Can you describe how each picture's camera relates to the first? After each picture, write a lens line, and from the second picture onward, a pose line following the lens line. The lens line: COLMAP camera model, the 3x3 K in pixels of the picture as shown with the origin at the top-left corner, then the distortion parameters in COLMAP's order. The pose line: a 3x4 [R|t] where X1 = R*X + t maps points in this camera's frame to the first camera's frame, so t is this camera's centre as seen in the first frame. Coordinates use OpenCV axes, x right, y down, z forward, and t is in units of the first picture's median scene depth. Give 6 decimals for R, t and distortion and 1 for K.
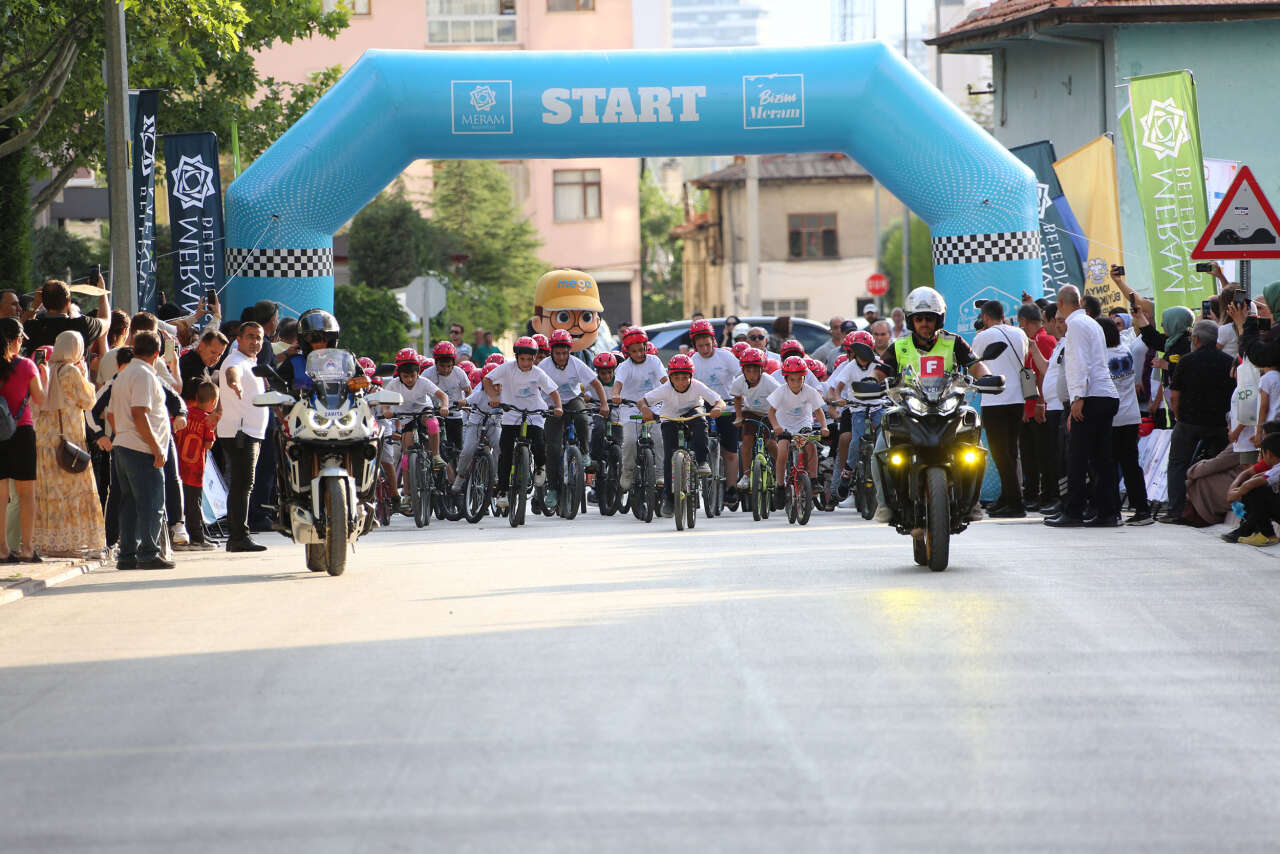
lens RADIAL K [[2604.9, 0, 640.0], [0, 2604.9, 427.0], [0, 0, 1]] dist [0.332452, 0.173783]
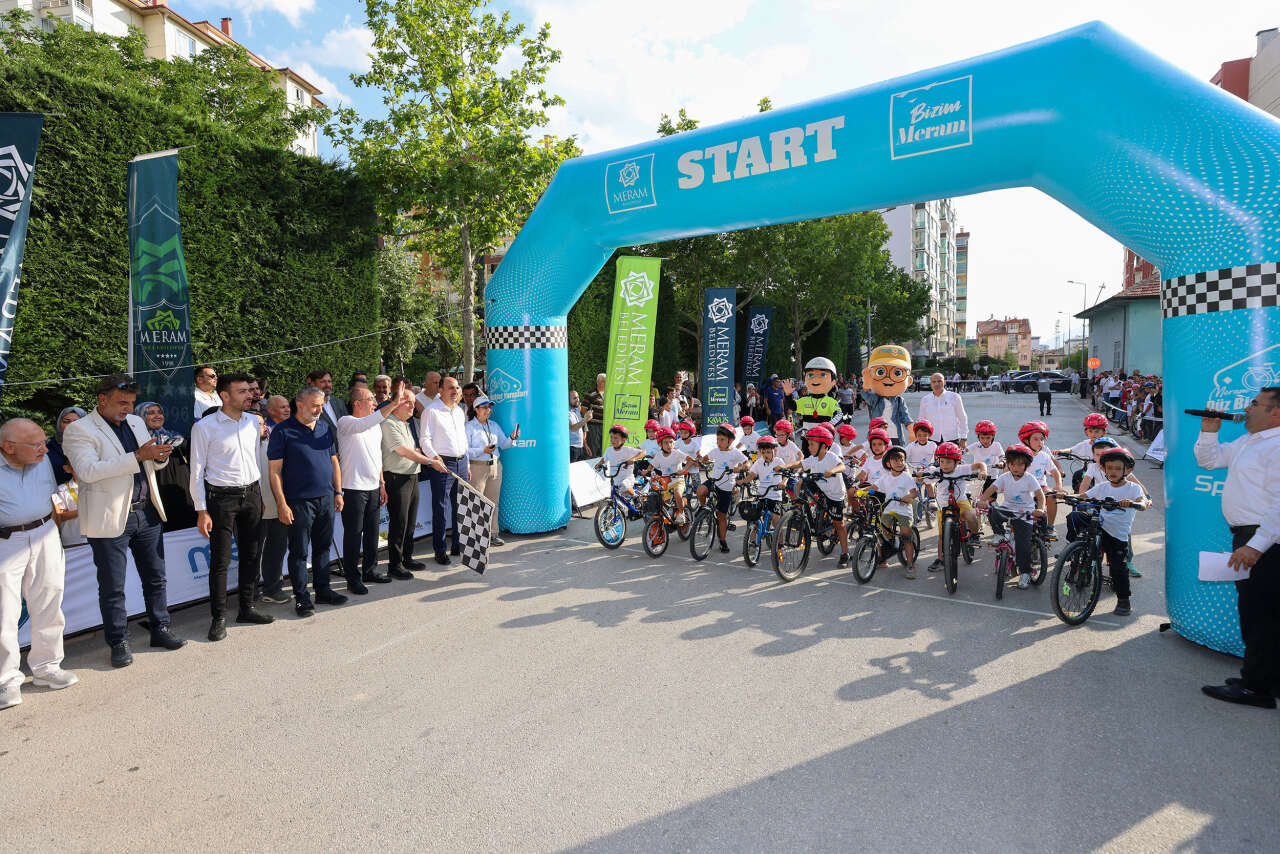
lens RADIAL K [[633.0, 0, 618.9], [0, 633.0, 418.3], [0, 0, 1]] dist [-0.034865, 0.001600]
pose [[0.829453, 0.041134, -0.557060, 0.081892], [-0.025886, 0.999044, 0.035228, -0.036413], [0.557976, -0.014800, 0.829725, 0.786831]]
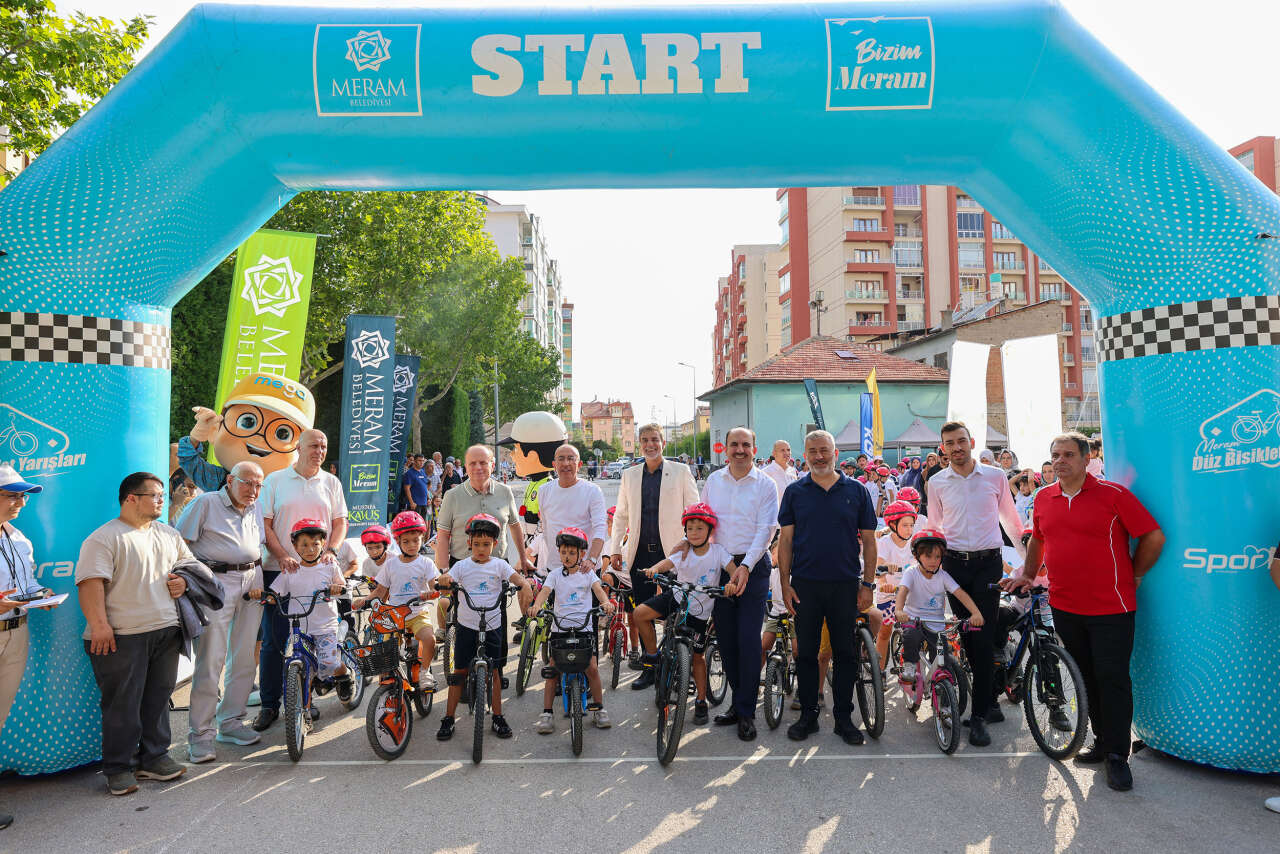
lens RADIAL K [[796.9, 0, 627.8], [0, 796.9, 421.5], [0, 0, 1]] dist [-0.000475, 0.001806]
pose [[0.999915, 0.011440, 0.006311, -0.003830], [-0.010775, 0.995235, -0.096911, -0.029007], [-0.007389, 0.096834, 0.995273, 0.835507]]
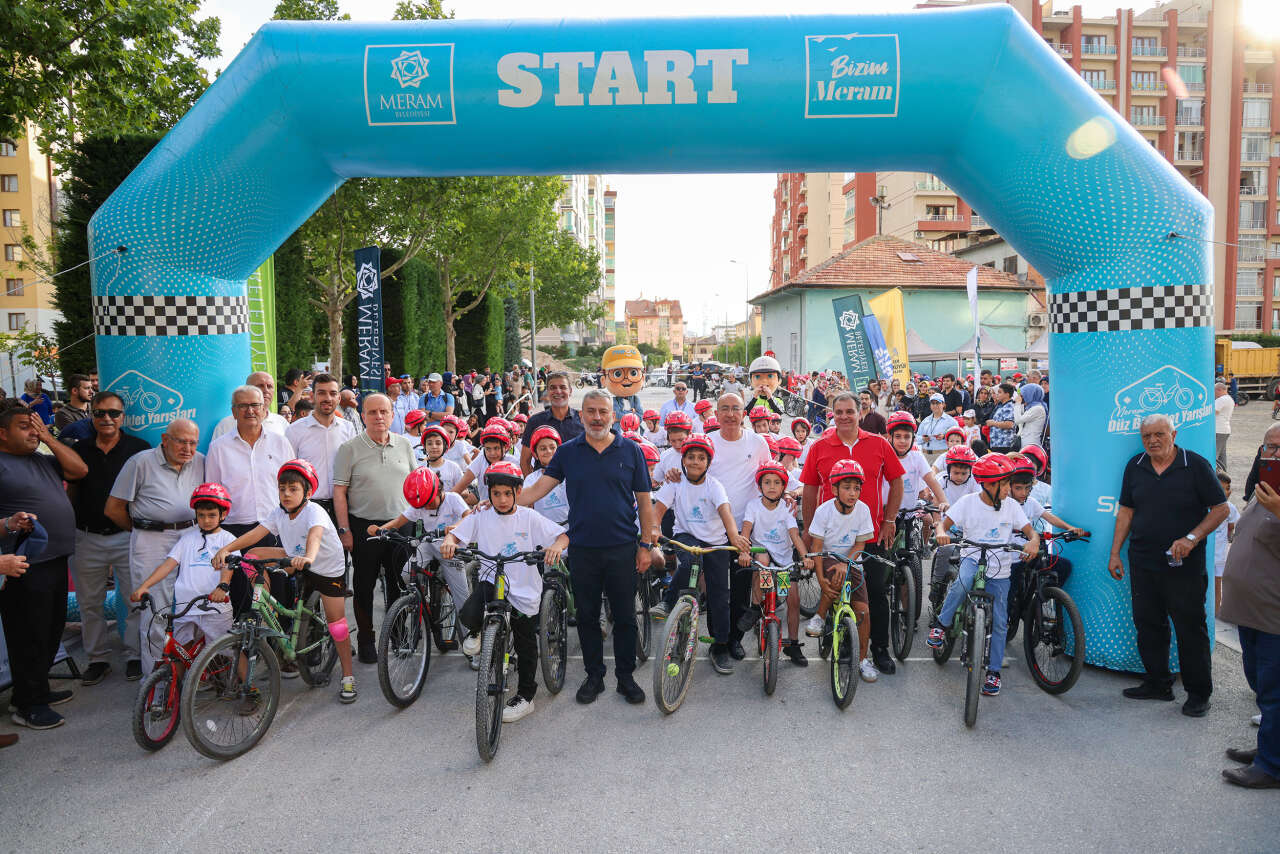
lens RADIAL K [[876.1, 0, 640.6], [0, 876.1, 424.7], [0, 0, 1]] dist [-0.058577, 0.004556]
pose [[0.999170, 0.020061, -0.035458, 0.007921], [-0.019129, 0.999467, 0.026449, -0.042110], [0.035970, -0.025749, 0.999021, 0.781238]]
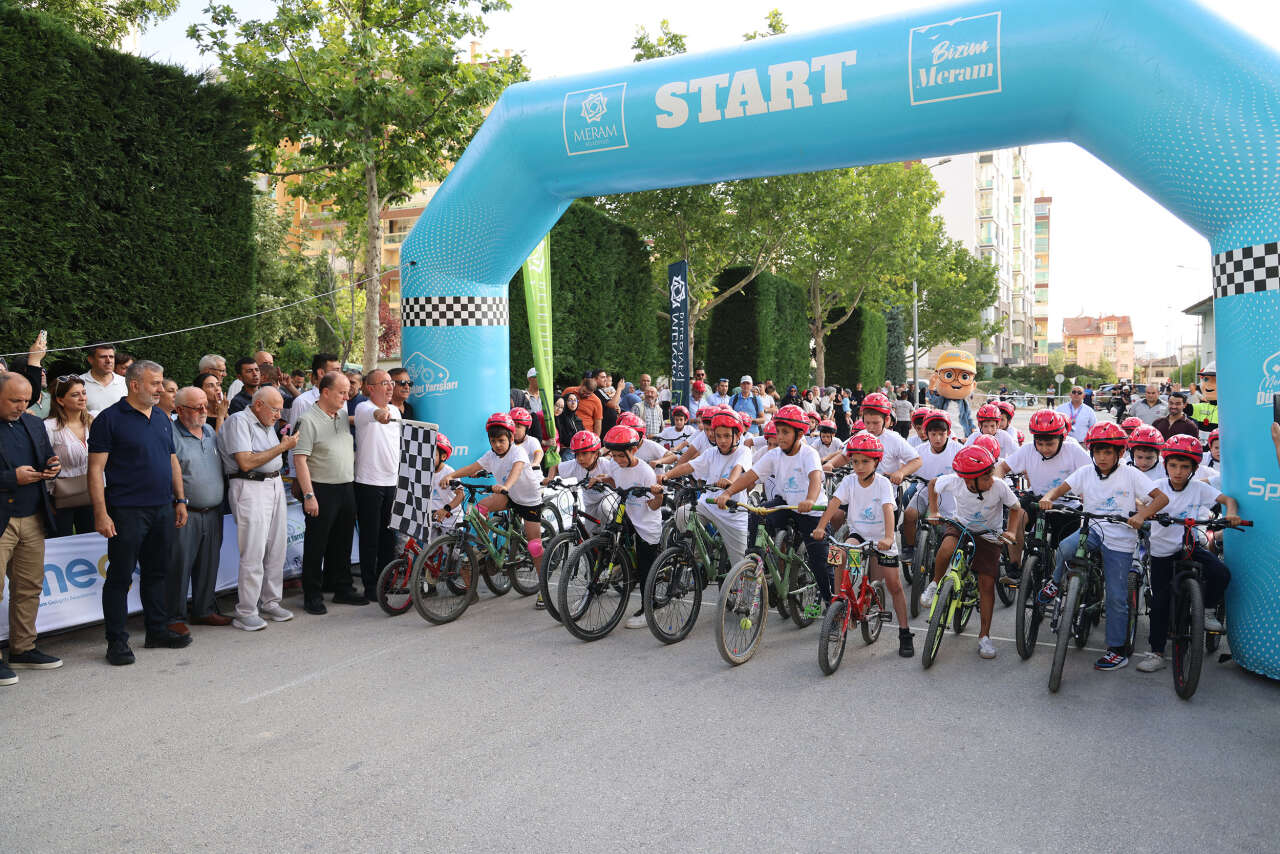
lens RADIAL K [[915.6, 0, 640.0], [0, 915.6, 427.0], [0, 0, 1]] dist [-0.081318, 0.063910]
pose [[0.869536, 0.041475, -0.492125, 0.098791], [-0.041720, 0.999074, 0.010484, -0.027577], [0.492104, 0.011415, 0.870462, 0.757563]]
